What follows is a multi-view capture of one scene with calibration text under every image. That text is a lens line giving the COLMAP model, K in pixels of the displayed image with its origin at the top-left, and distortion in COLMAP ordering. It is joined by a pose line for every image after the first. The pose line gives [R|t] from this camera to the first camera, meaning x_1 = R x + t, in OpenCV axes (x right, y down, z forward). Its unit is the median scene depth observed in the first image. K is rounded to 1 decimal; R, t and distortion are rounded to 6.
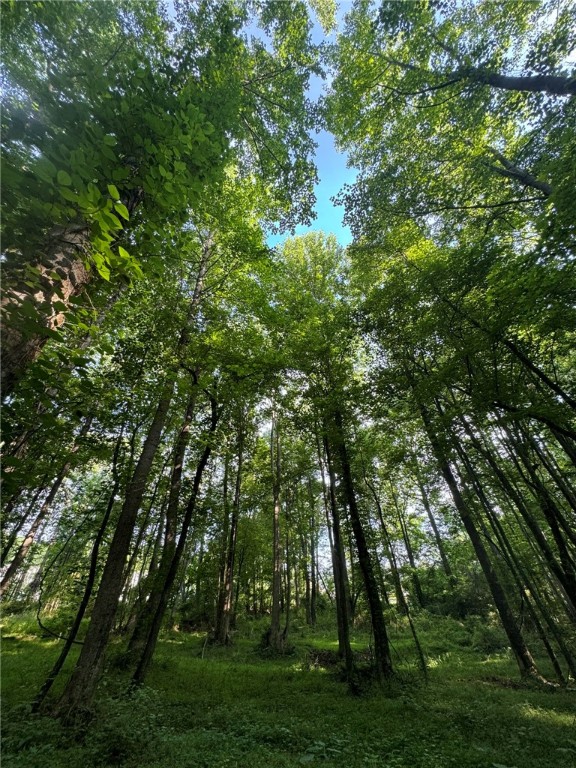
lens RADIAL K [[307.9, 0, 292.5], [0, 307.9, 379.1], [0, 0, 1]] dist [-0.001982, -0.000314]
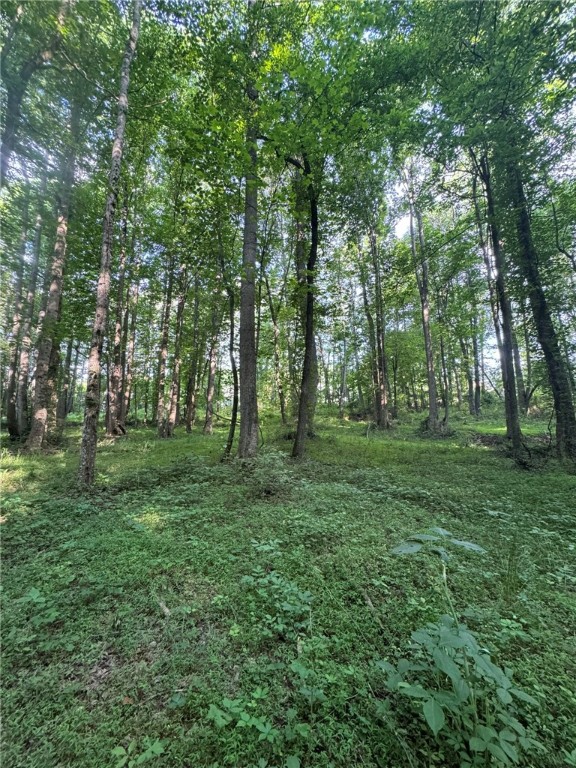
lens RADIAL K [[307.9, 0, 293.9], [0, 307.9, 385.4], [0, 0, 1]] dist [-0.001982, -0.000314]
pose [[0.881428, -0.057538, -0.468800, 0.016355], [0.299435, 0.835671, 0.460426, 0.071772], [0.365270, -0.546208, 0.753813, 0.072407]]
